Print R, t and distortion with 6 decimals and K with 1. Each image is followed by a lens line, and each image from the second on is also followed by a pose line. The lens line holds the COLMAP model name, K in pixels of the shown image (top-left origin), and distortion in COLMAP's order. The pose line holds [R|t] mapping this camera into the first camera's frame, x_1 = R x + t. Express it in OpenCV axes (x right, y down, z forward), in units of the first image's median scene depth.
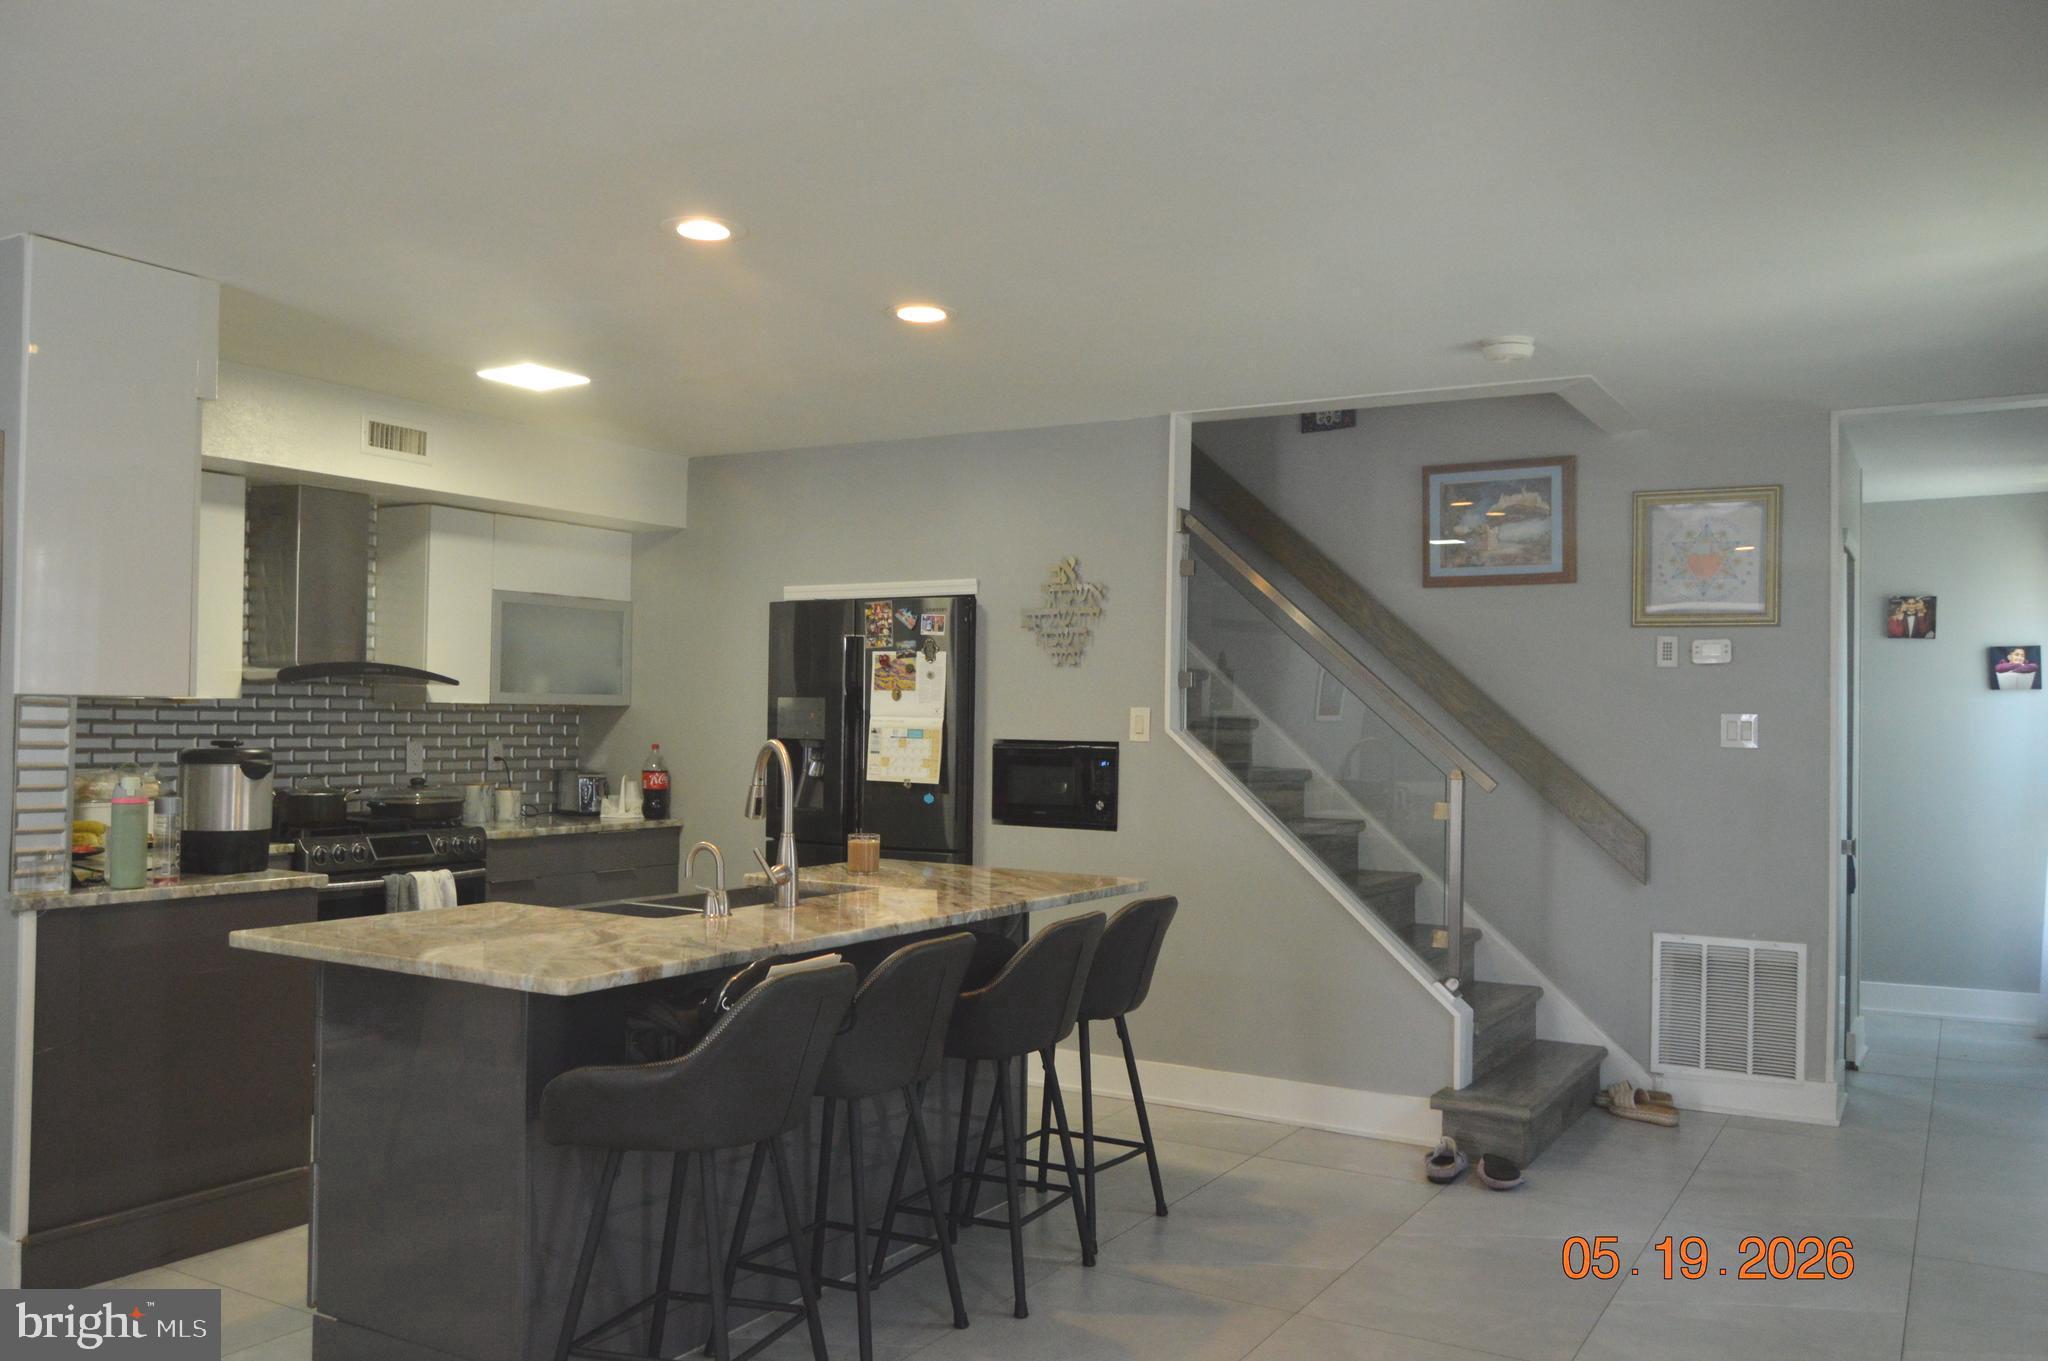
lens RADIAL K [[1614.6, 0, 1023.4], [0, 1614.6, 691.5], [0, 0, 1]] dist [-0.002115, 0.004830]
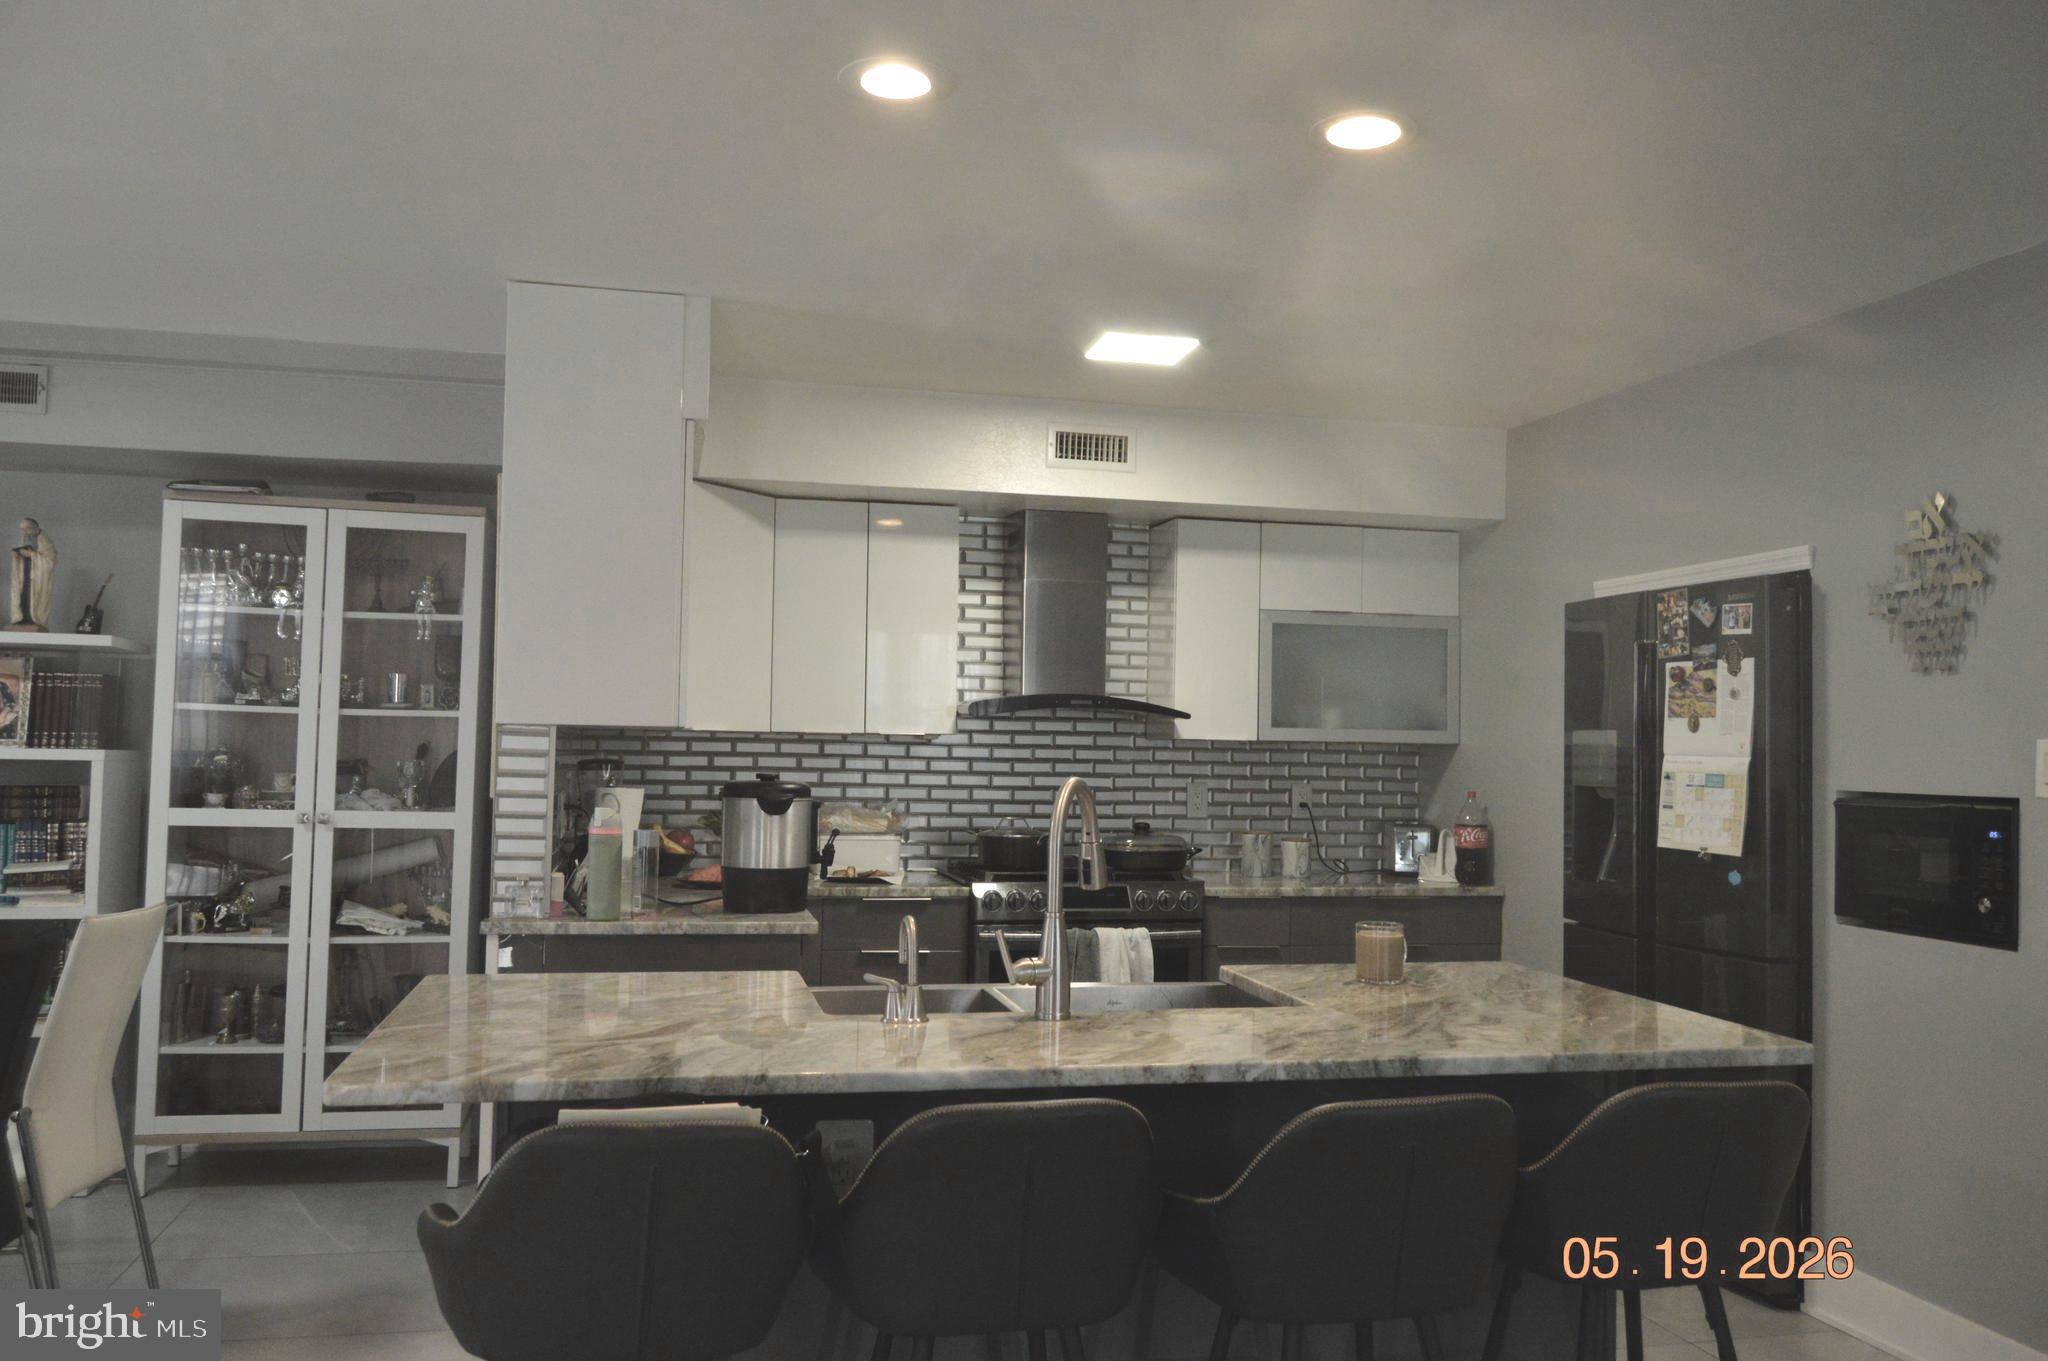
lens RADIAL K [[1600.5, 0, 1024.0], [0, 1600.5, 680.5], [0, 0, 1]] dist [-0.011162, 0.000200]
pose [[0.696824, -0.031666, -0.716543, 0.212816], [0.003138, 0.999150, -0.041103, 0.010694], [0.717235, 0.026393, 0.696331, 0.323269]]
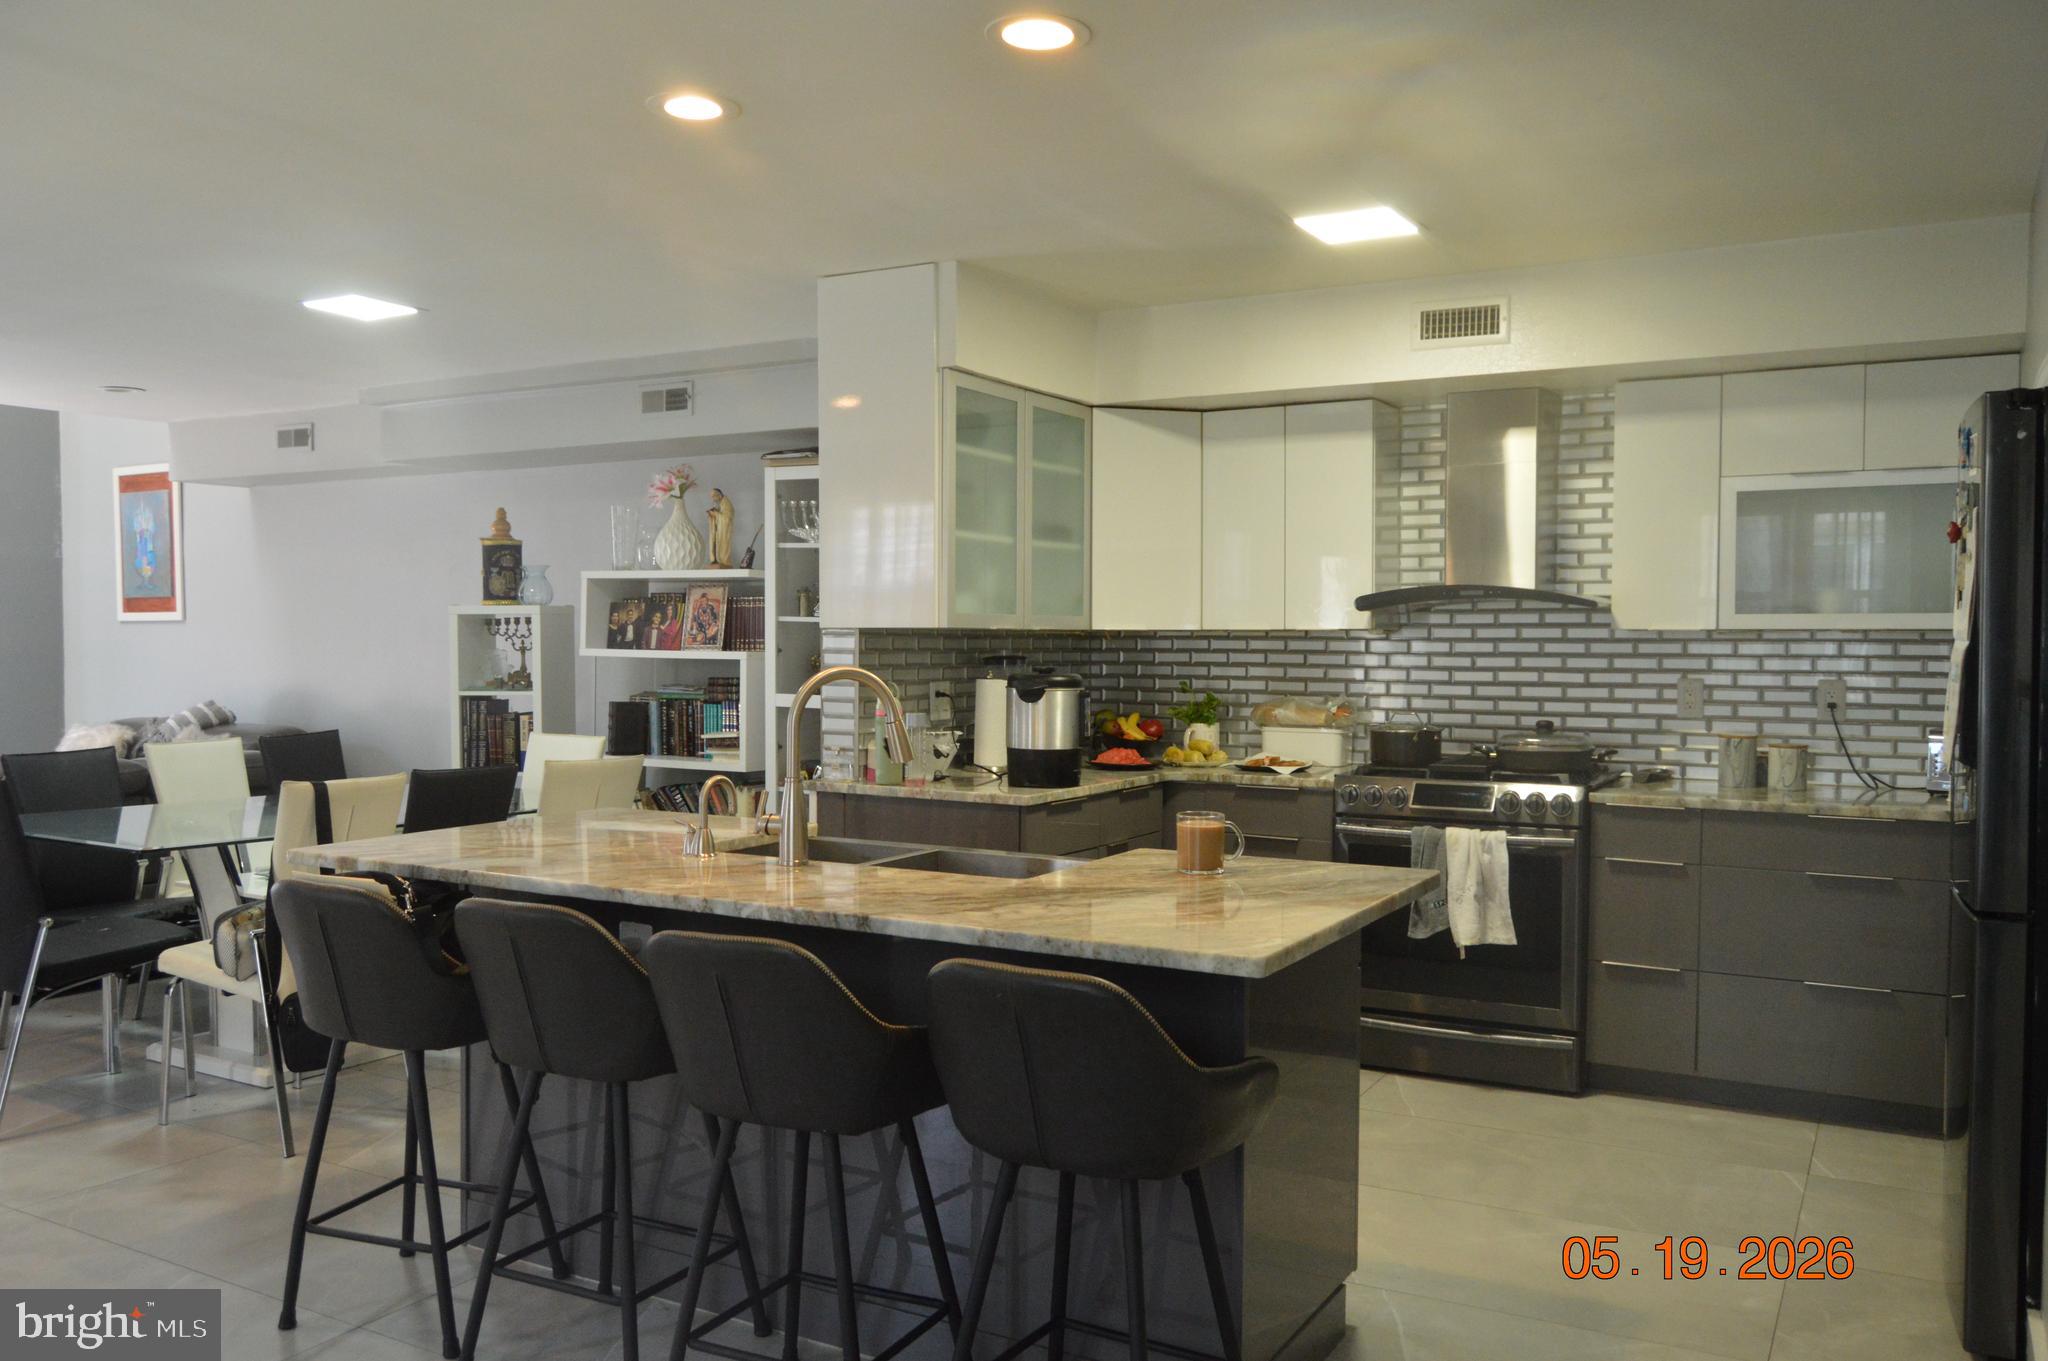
lens RADIAL K [[1577.0, 0, 1035.0], [0, 1577.0, 669.0], [0, 0, 1]] dist [-0.000592, 0.001564]
pose [[0.033879, 0.004212, -0.999417, 0.414759], [0.011200, 0.999927, 0.004594, 0.019895], [0.999363, -0.011349, 0.033830, 0.692624]]
